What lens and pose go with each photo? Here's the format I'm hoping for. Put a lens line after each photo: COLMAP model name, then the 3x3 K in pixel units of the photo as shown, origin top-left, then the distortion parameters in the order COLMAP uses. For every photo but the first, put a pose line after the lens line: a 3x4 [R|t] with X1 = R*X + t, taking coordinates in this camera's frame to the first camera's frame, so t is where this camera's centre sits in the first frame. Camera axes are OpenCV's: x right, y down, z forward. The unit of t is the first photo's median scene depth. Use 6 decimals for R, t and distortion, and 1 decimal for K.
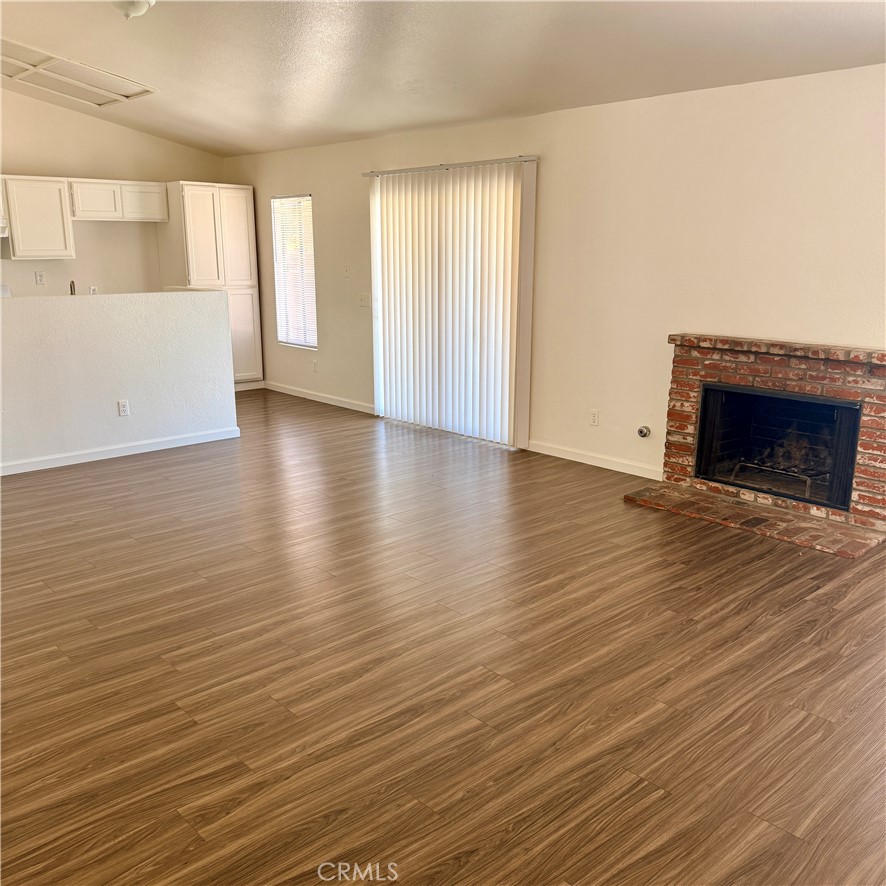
lens RADIAL K [[826.9, 0, 438.1], [0, 826.9, 445.2], [0, 0, 1]] dist [0.030155, 0.000000]
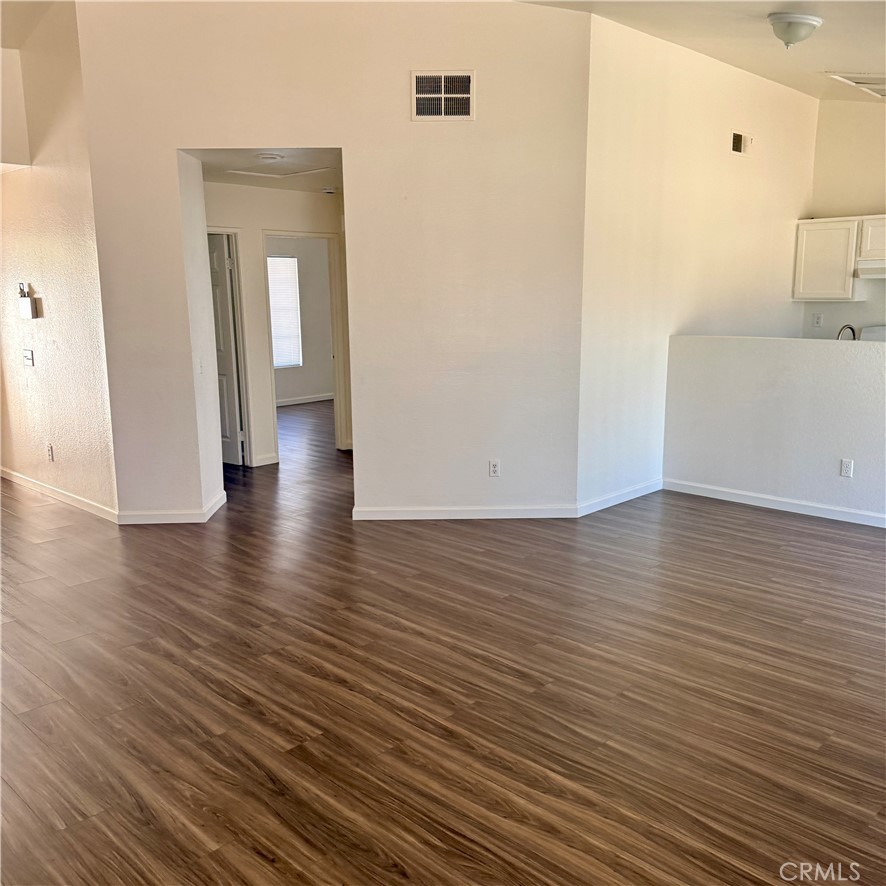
lens RADIAL K [[826.9, 0, 435.1], [0, 826.9, 440.0], [0, 0, 1]] dist [0.030155, 0.000000]
pose [[0.061444, 0.180988, -0.981564, 0.567786], [-0.226152, 0.960370, 0.162924, -0.145760], [0.972152, 0.211972, 0.099939, 0.581778]]
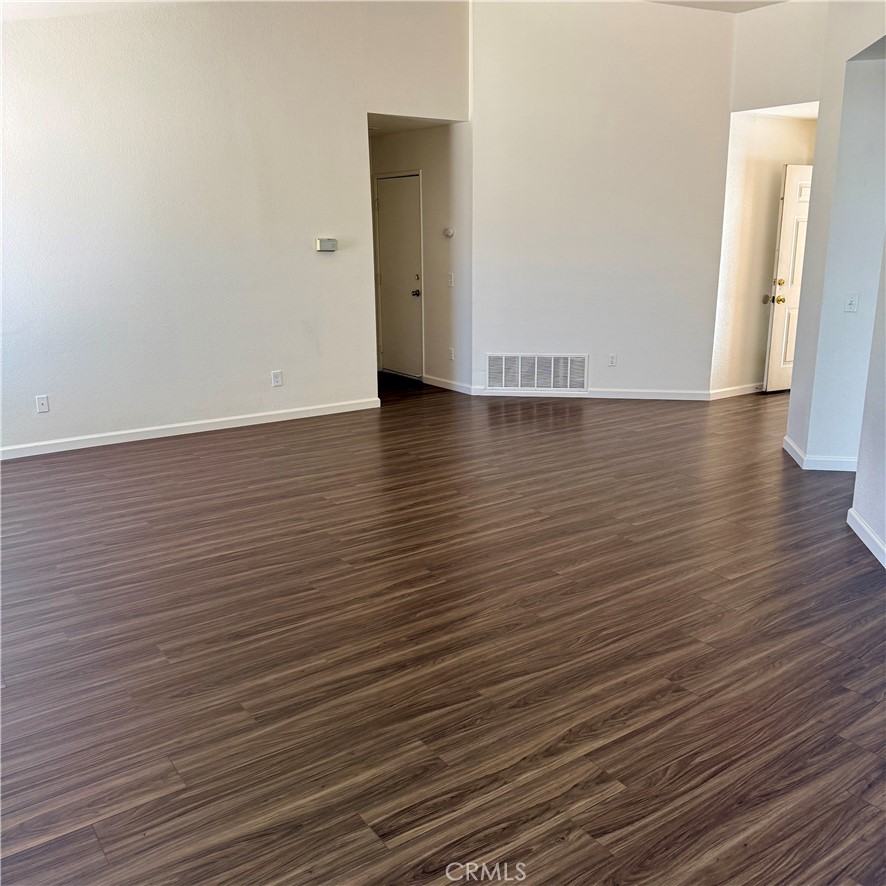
lens RADIAL K [[826.9, 0, 464.8], [0, 826.9, 448.8], [0, 0, 1]] dist [0.030155, 0.000000]
pose [[-0.993948, -0.022676, 0.107488, -0.209780], [0.030992, 0.880837, 0.472403, -0.324377], [-0.105392, 0.472876, -0.874804, 1.370791]]
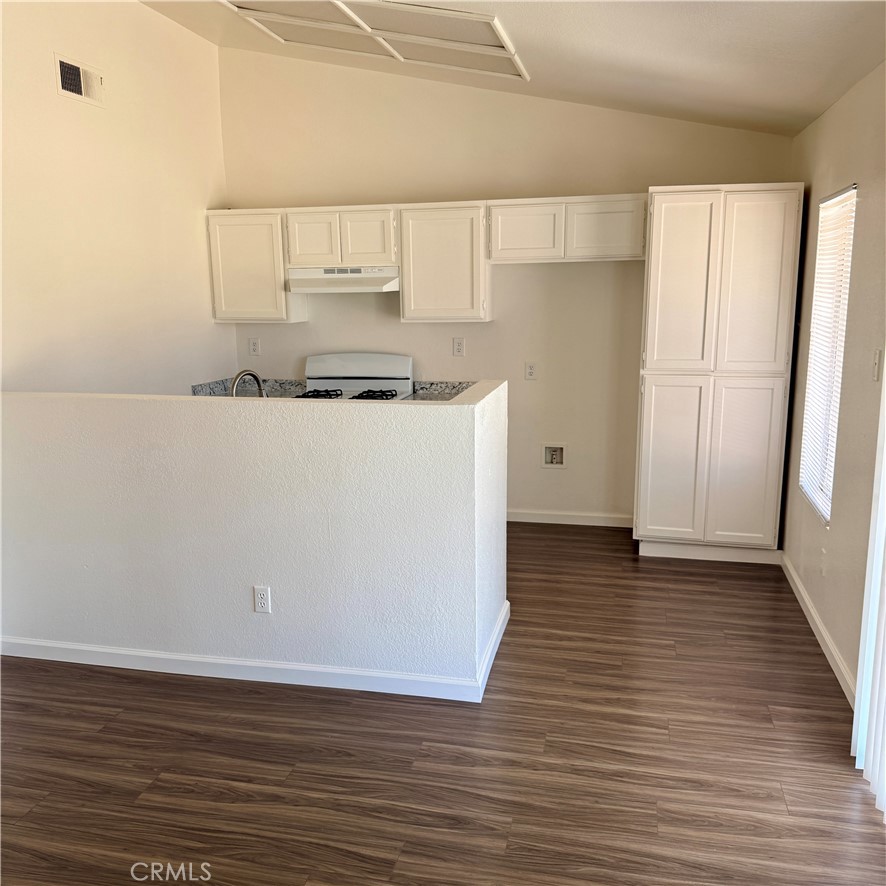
lens RADIAL K [[826.9, 0, 445.4], [0, 826.9, 451.8], [0, 0, 1]] dist [0.030155, 0.000000]
pose [[0.579874, 0.151575, -0.800482, 0.148246], [-0.178535, 0.982300, 0.056671, -0.238465], [0.794903, 0.110052, 0.596672, 0.923624]]
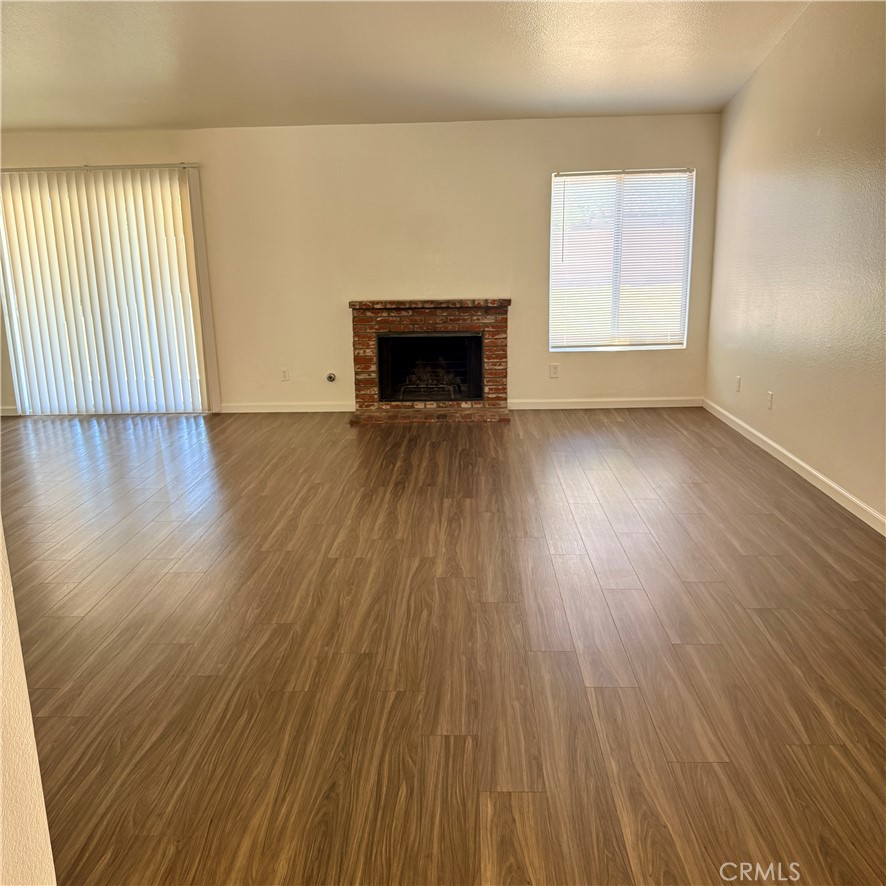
lens RADIAL K [[826.9, 0, 438.1], [0, 826.9, 447.6], [0, 0, 1]] dist [0.030155, 0.000000]
pose [[0.701862, -0.183289, 0.688328, -0.621342], [0.186081, 0.979951, 0.071202, 0.034687], [-0.687578, 0.078111, 0.721897, -0.083164]]
